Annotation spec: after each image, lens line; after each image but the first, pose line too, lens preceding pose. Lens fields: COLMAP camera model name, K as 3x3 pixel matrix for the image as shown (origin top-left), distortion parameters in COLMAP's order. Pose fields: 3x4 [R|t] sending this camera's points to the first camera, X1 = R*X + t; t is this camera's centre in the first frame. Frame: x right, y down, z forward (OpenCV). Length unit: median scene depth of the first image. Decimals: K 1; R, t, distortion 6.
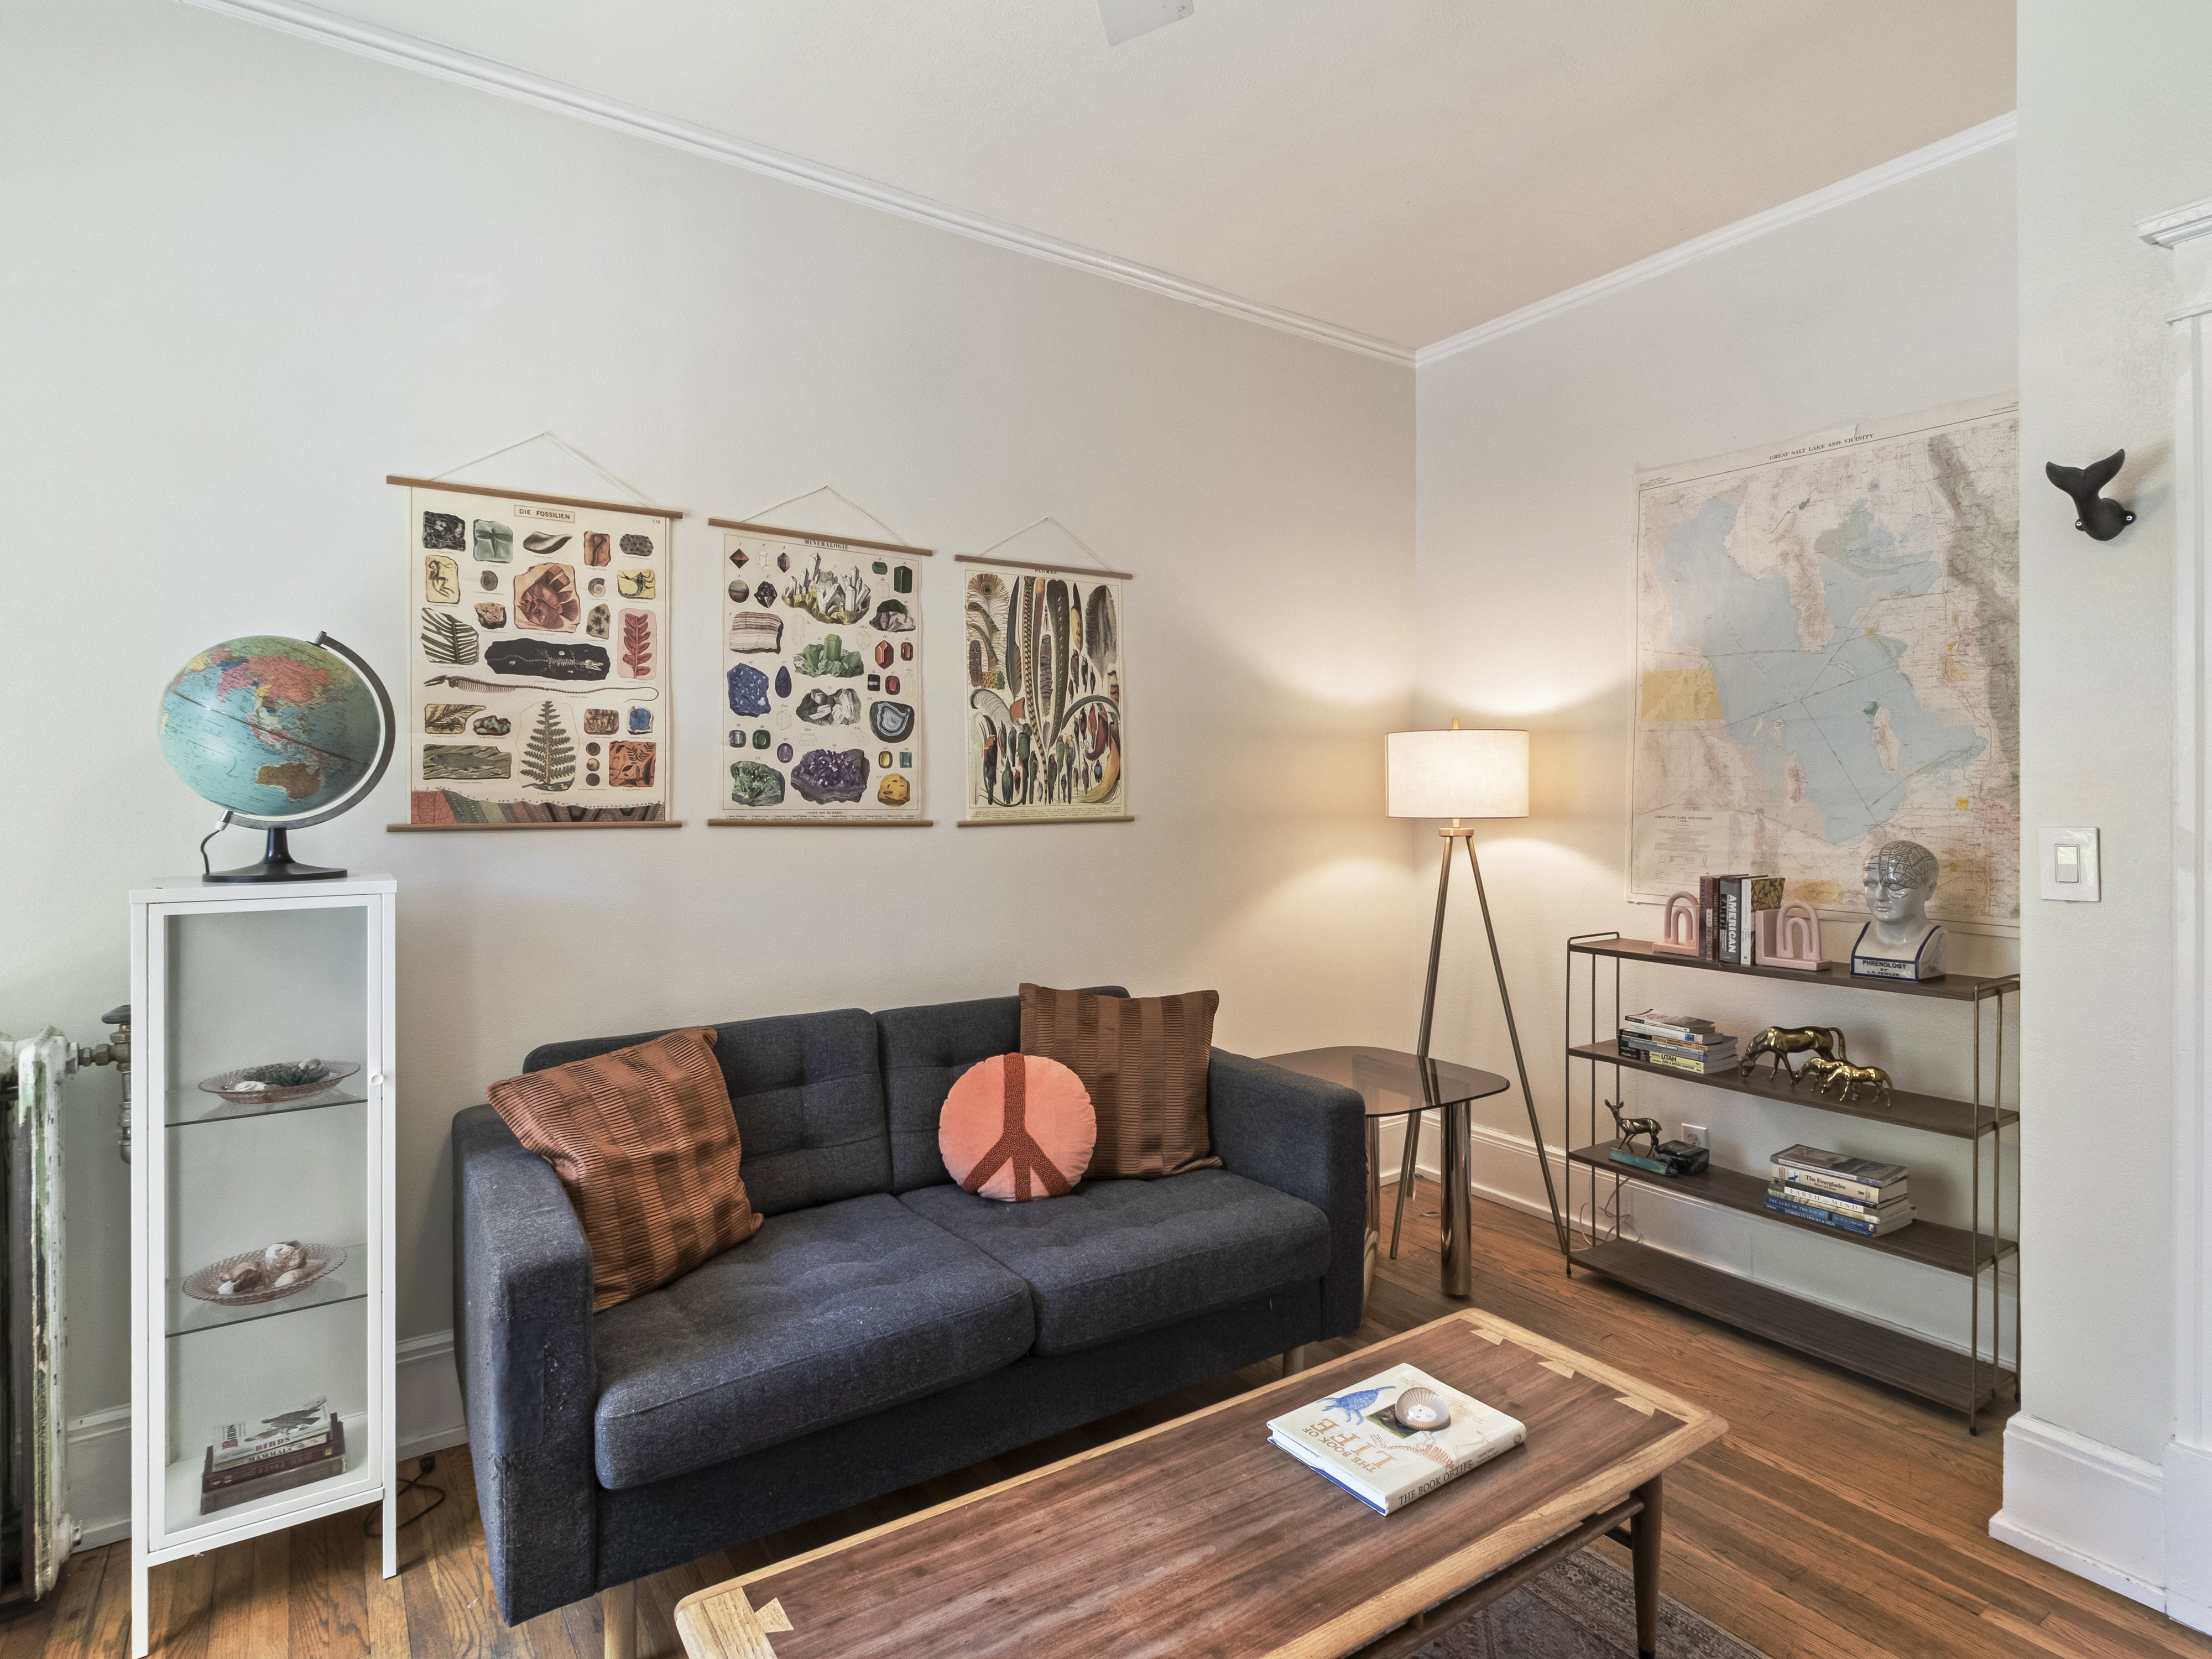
lens RADIAL K [[1152.4, 0, 1114.3], [0, 1152.4, 821.9], [0, 0, 1]] dist [0.005280, 0.000717]
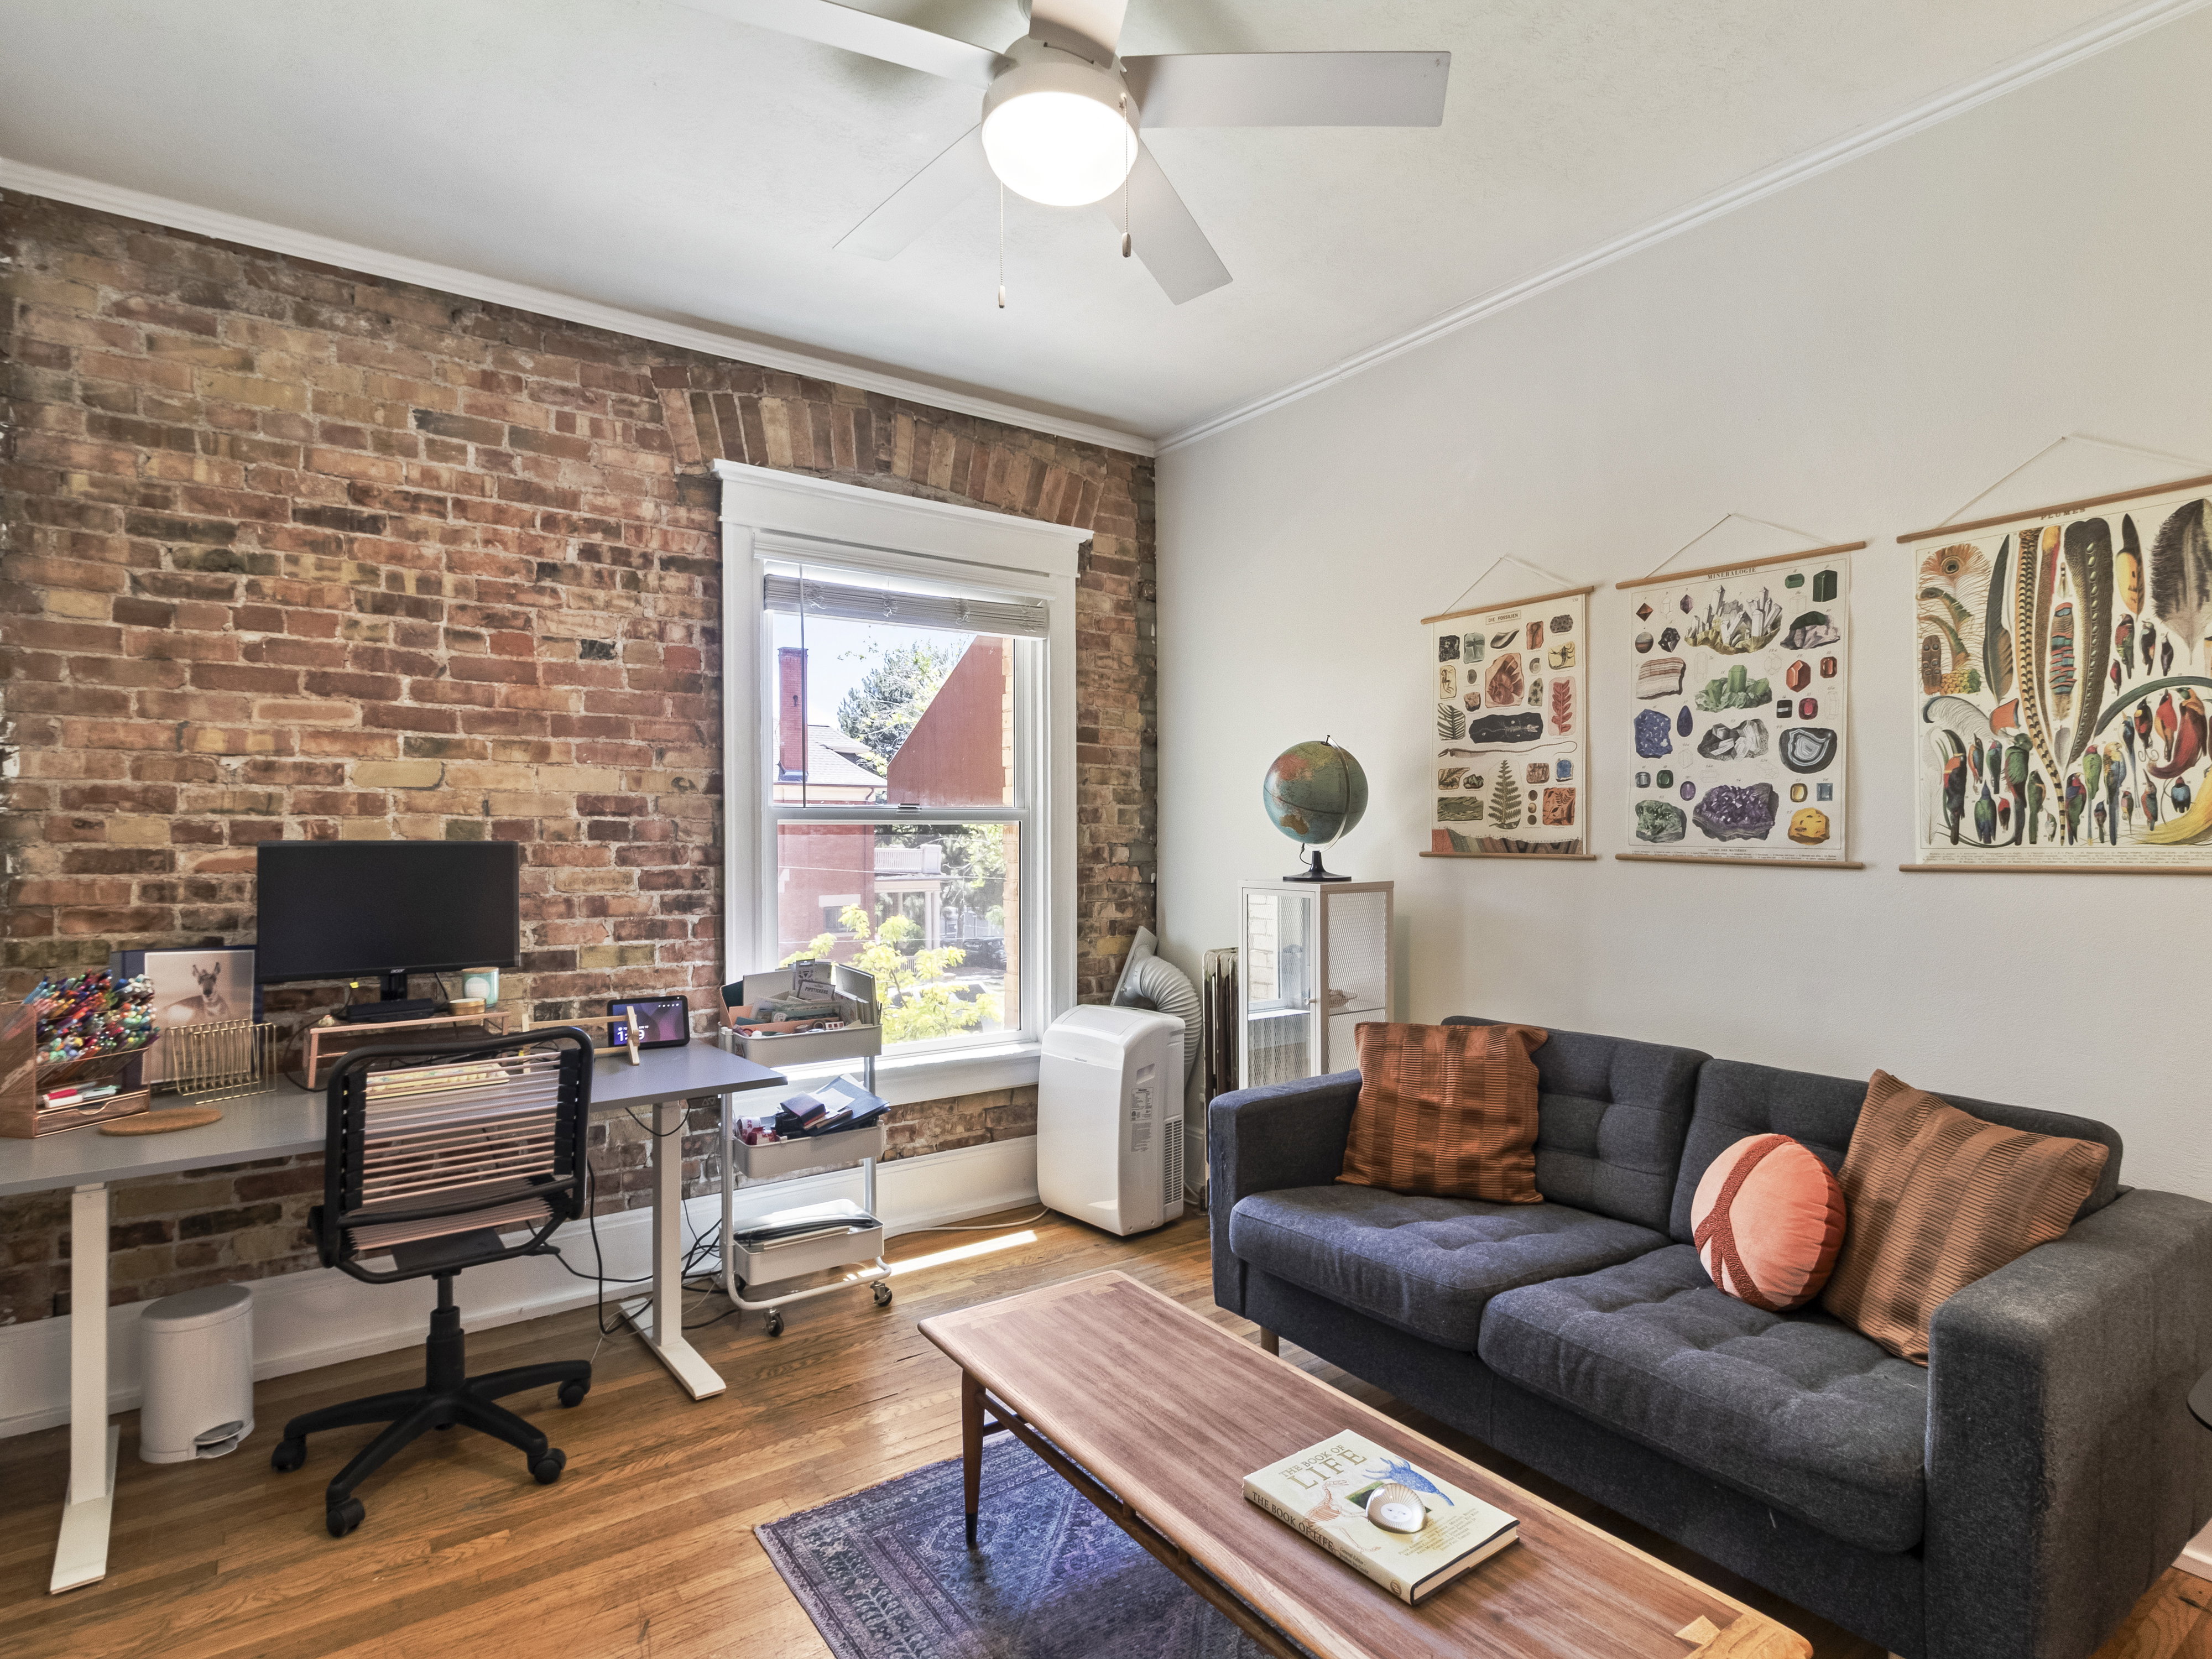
lens RADIAL K [[1166.7, 0, 1104.3], [0, 1166.7, 862.2], [0, 0, 1]] dist [-0.000710, 0.001050]
pose [[0.024577, 0.030274, -0.999239, 0.716678], [-0.017390, 0.999403, 0.029852, -0.018066], [0.999547, 0.016643, 0.025089, 0.448567]]
